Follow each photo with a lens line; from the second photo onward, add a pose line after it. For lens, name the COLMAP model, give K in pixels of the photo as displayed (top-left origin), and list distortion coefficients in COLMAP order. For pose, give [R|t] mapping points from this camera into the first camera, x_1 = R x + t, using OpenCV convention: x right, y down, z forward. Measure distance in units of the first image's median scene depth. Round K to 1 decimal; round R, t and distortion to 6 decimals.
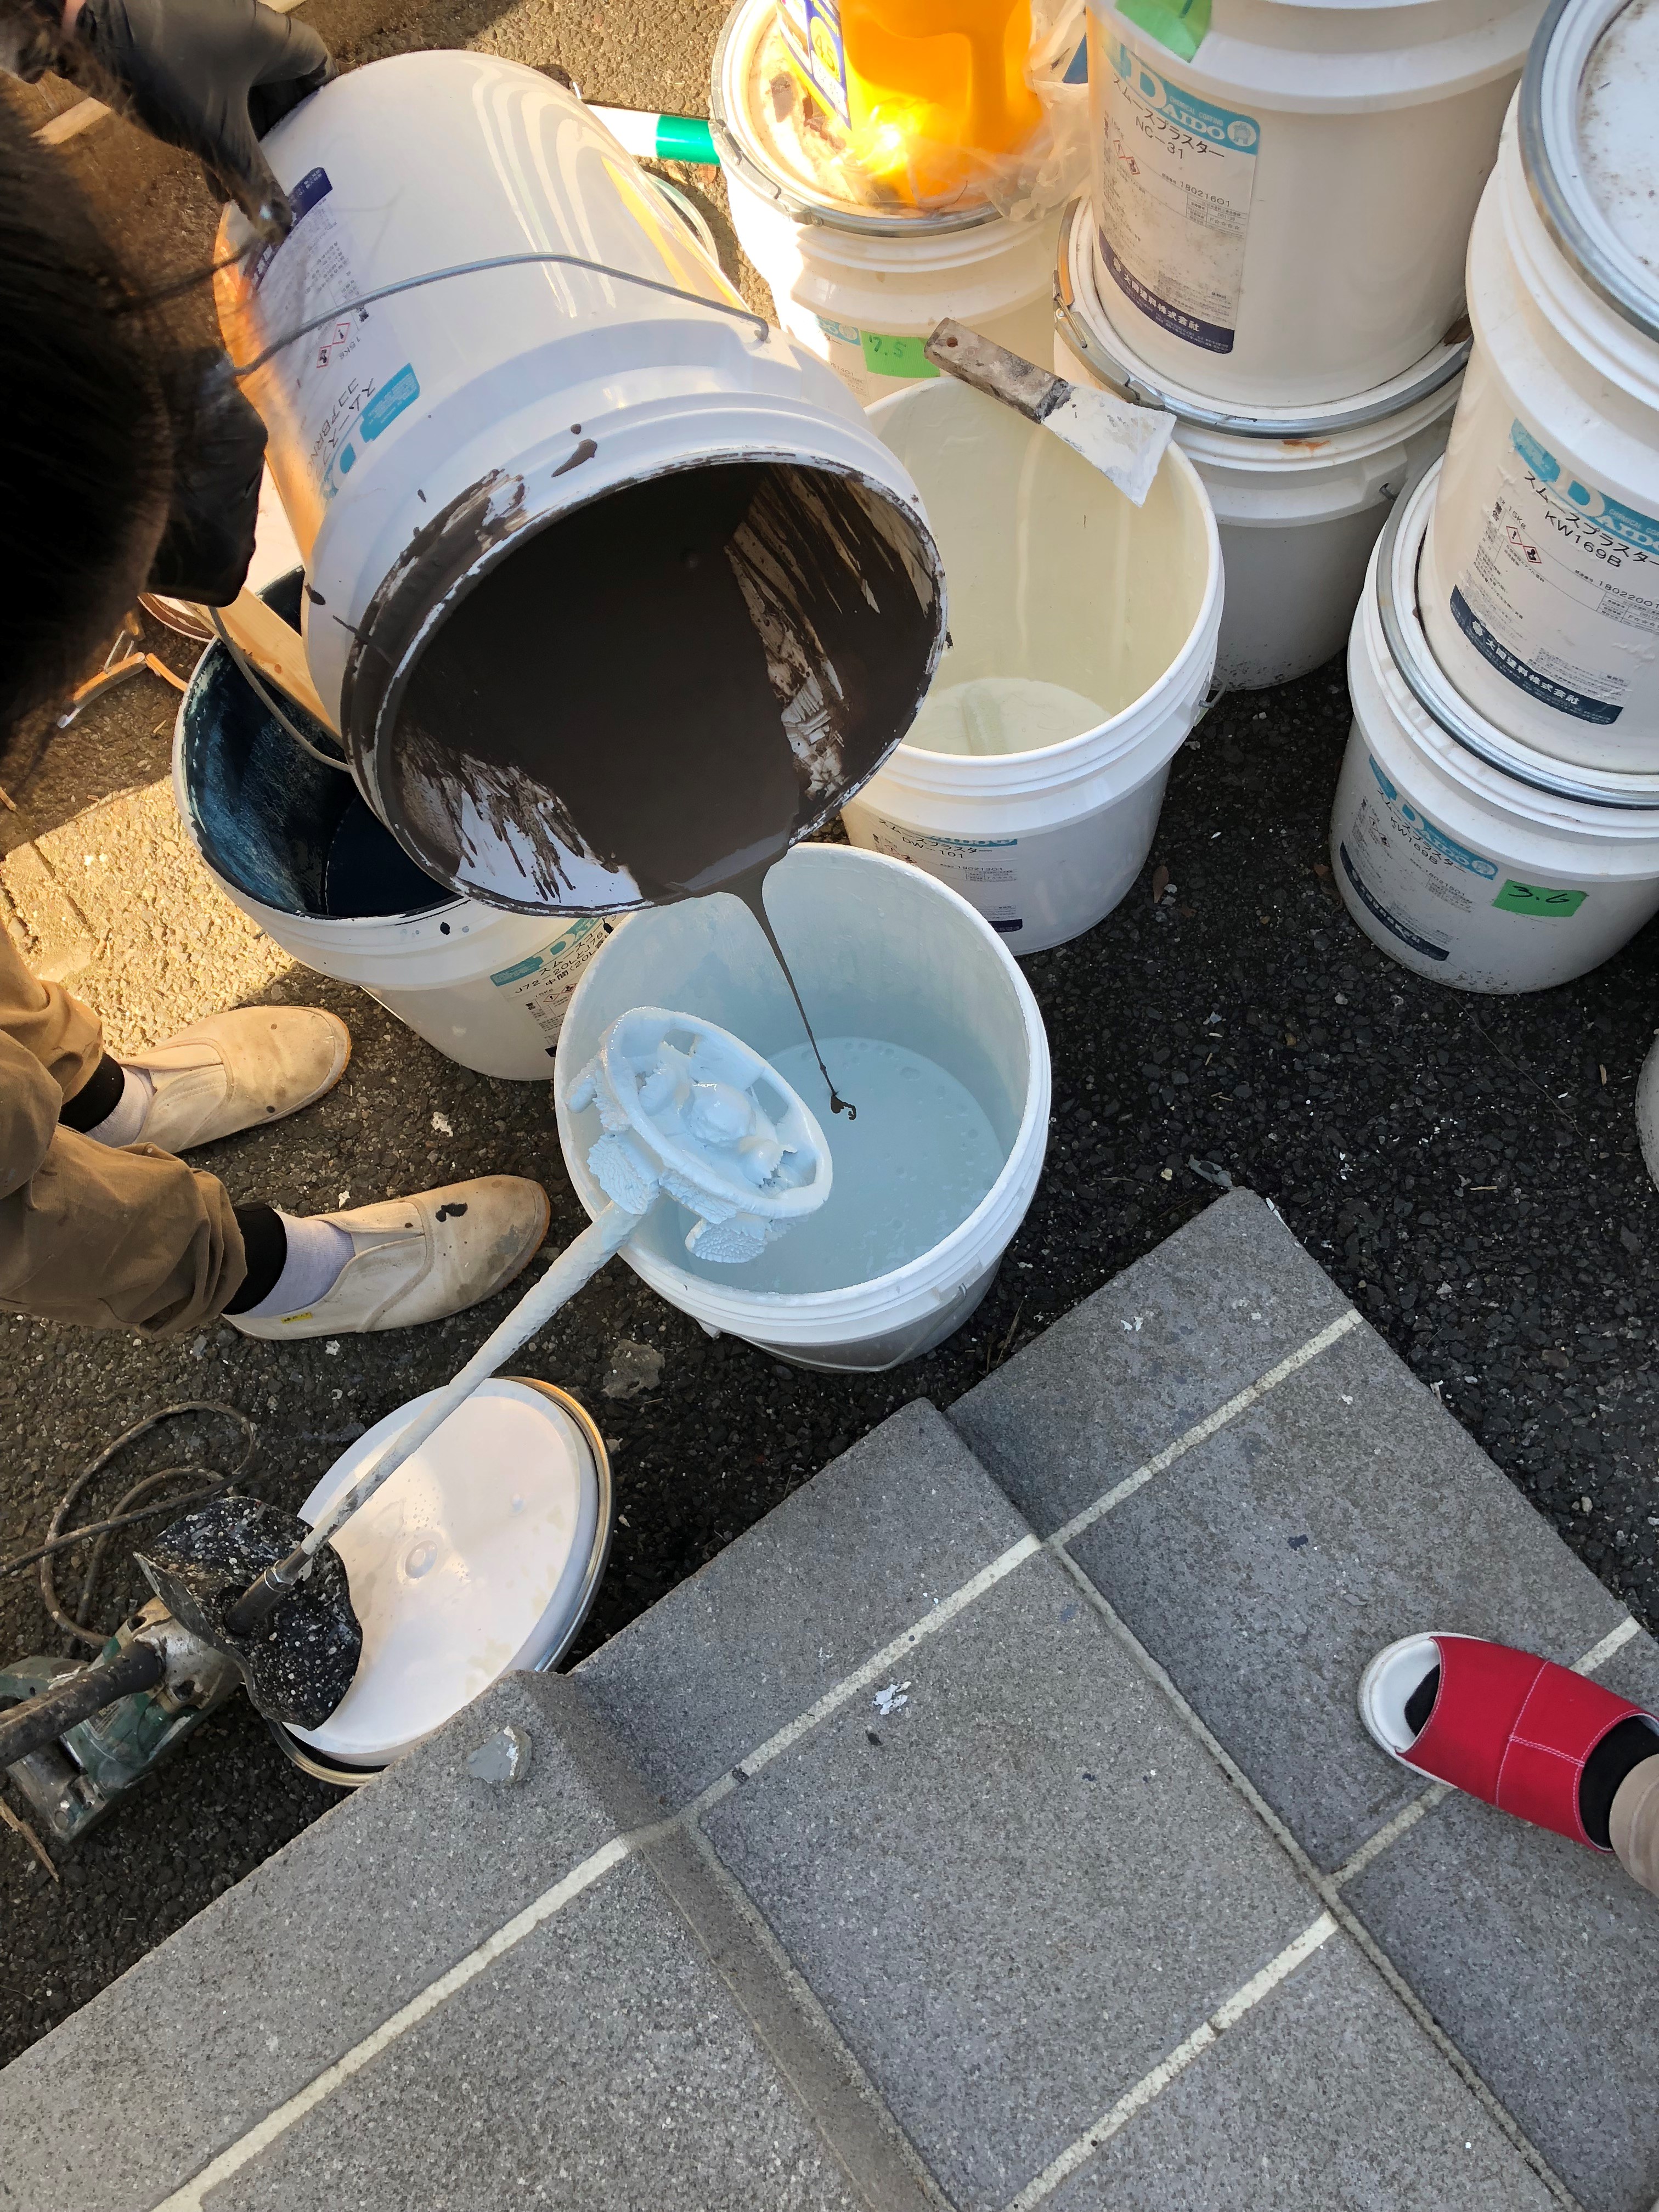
lens RADIAL K [[1793.1, 0, 807.4], [0, 1793.1, 1075.0], [0, 0, 1]] dist [0.114489, -0.235575]
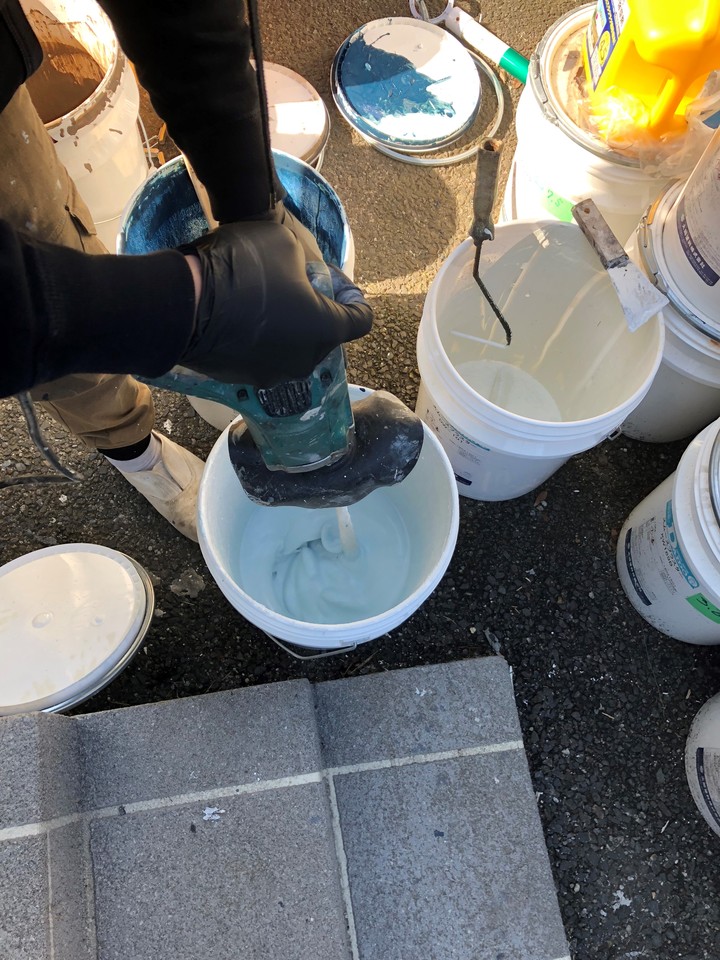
lens RADIAL K [[786.9, 0, 359.8], [0, 786.9, 464.2], [0, 0, 1]] dist [0.061598, -0.079322]
pose [[0.870796, 0.491616, 0.005378, -0.003036], [-0.491579, 0.870806, -0.006904, -0.039811], [-0.008077, 0.003368, 0.999962, 0.144226]]
